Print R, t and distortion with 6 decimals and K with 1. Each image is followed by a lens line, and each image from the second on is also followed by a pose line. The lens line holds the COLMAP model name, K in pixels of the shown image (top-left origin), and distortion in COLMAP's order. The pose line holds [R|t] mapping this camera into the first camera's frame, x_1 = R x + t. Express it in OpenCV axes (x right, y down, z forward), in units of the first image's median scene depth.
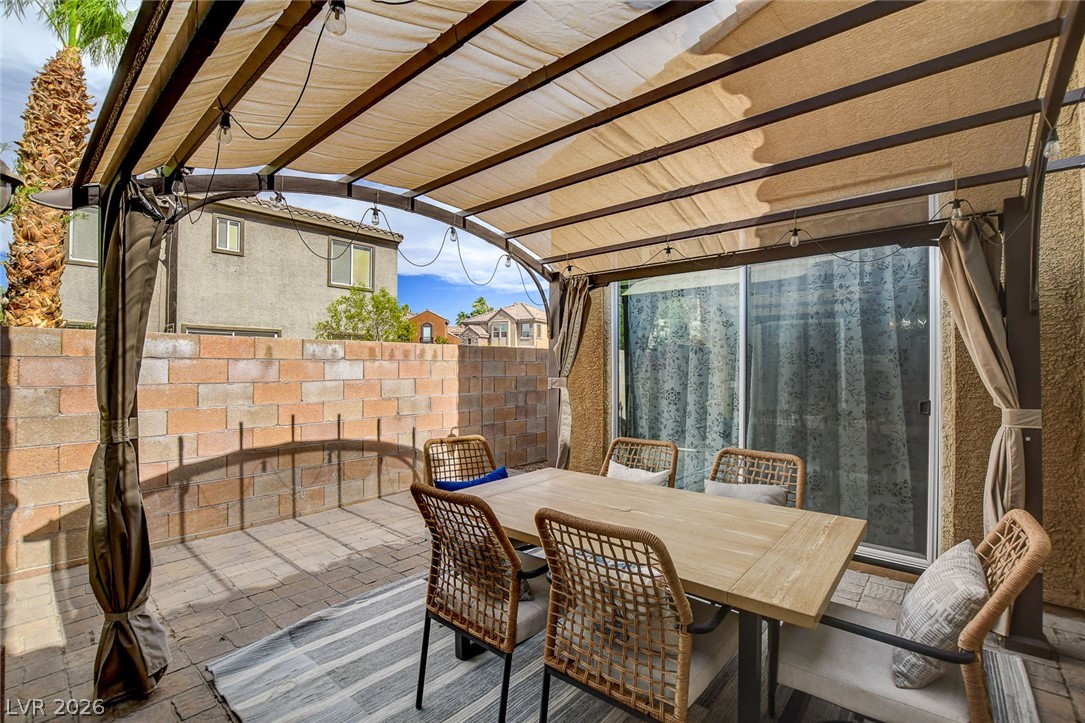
lens RADIAL K [[485.5, 0, 546.6], [0, 485.5, 368.8], [0, 0, 1]] dist [-0.038394, 0.006469]
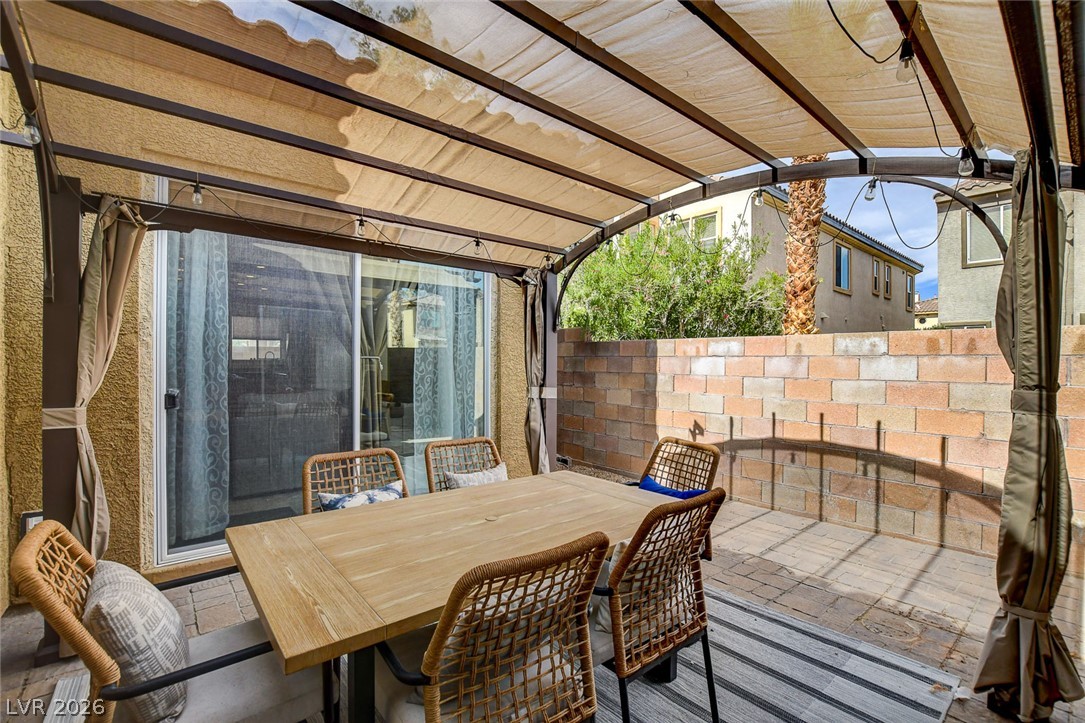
lens RADIAL K [[485.5, 0, 546.6], [0, 485.5, 368.8], [0, 0, 1]] dist [-0.038394, 0.006469]
pose [[-0.168065, 0.014268, -0.985673, 0.509588], [-0.011505, 0.999799, 0.016434, -0.003144], [0.985709, 0.014103, -0.167867, 0.614253]]
